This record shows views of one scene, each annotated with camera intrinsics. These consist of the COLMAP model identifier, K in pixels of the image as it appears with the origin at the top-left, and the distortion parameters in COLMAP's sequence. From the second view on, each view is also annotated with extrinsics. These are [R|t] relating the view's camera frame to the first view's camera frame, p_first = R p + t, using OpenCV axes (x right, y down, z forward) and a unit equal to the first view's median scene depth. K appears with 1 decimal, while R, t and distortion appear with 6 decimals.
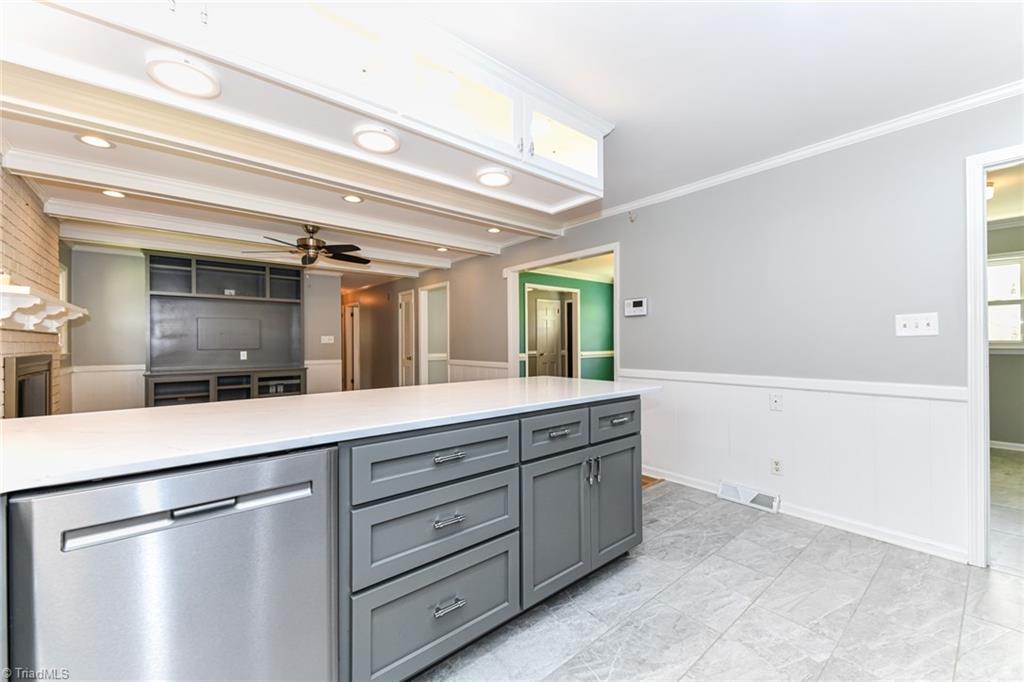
lens RADIAL K [[406.7, 0, 516.0], [0, 406.7, 342.2], [0, 0, 1]] dist [0.022145, -0.007432]
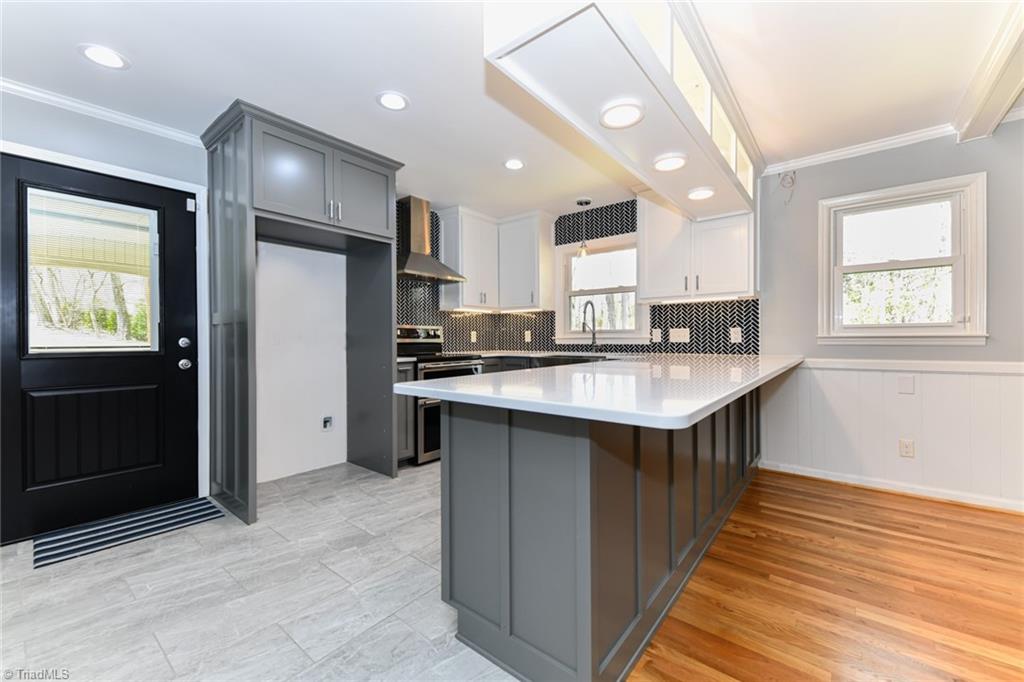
lens RADIAL K [[406.7, 0, 514.2], [0, 406.7, 337.9], [0, 0, 1]] dist [0.022145, -0.007432]
pose [[-0.981646, 0.011587, -0.190358, 0.133274], [0.012520, 0.999915, -0.003697, 0.018885], [0.190299, -0.006012, -0.981708, 0.730727]]
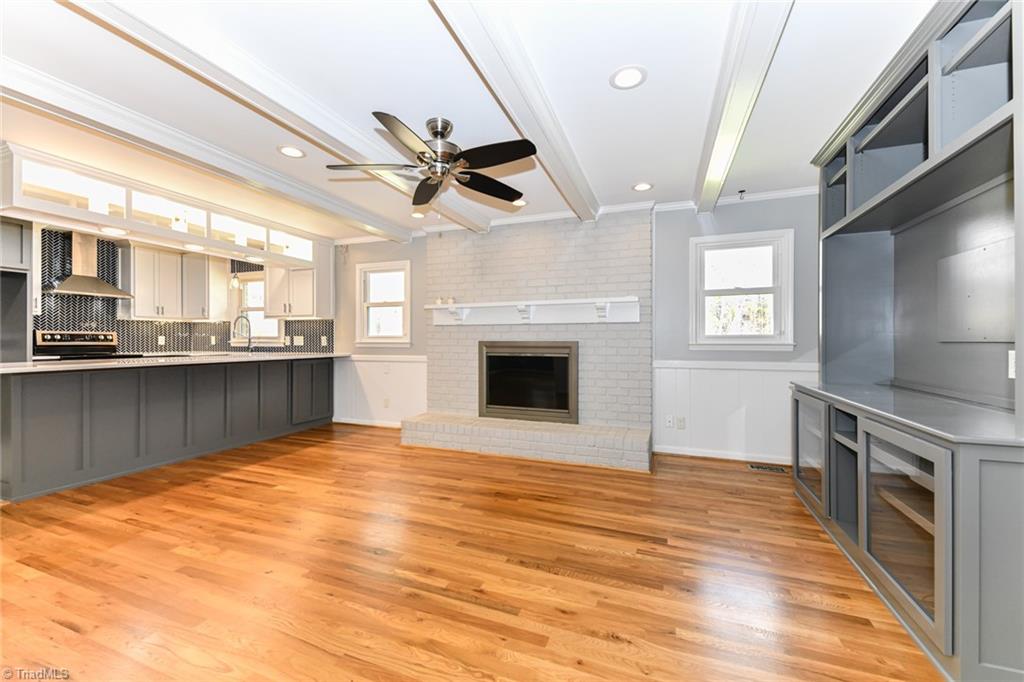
lens RADIAL K [[406.7, 0, 515.0], [0, 406.7, 338.7], [0, 0, 1]] dist [0.022145, -0.007432]
pose [[-0.875065, 0.003539, -0.483992, -0.270245], [0.006154, 0.999974, -0.003814, 0.017490], [0.483966, -0.006316, -0.875064, 1.324261]]
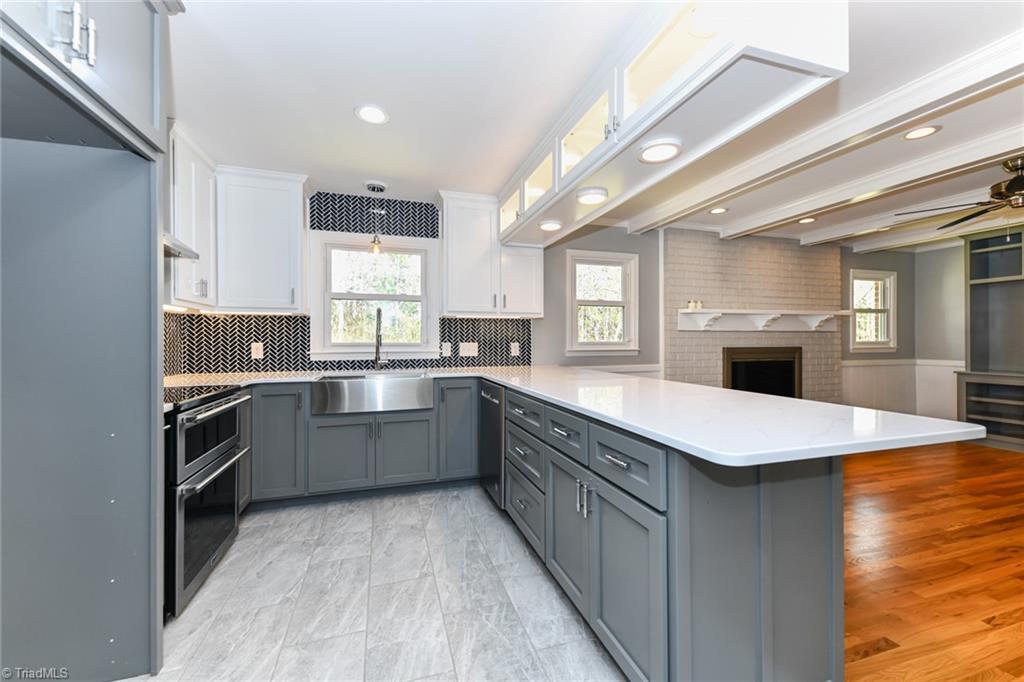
lens RADIAL K [[406.7, 0, 504.8], [0, 406.7, 341.0], [0, 0, 1]] dist [0.022145, -0.007432]
pose [[-0.392529, 0.005278, -0.919725, 0.361905], [0.008350, 0.999963, 0.002175, -0.000927], [0.919702, -0.006826, -0.392558, 0.425963]]
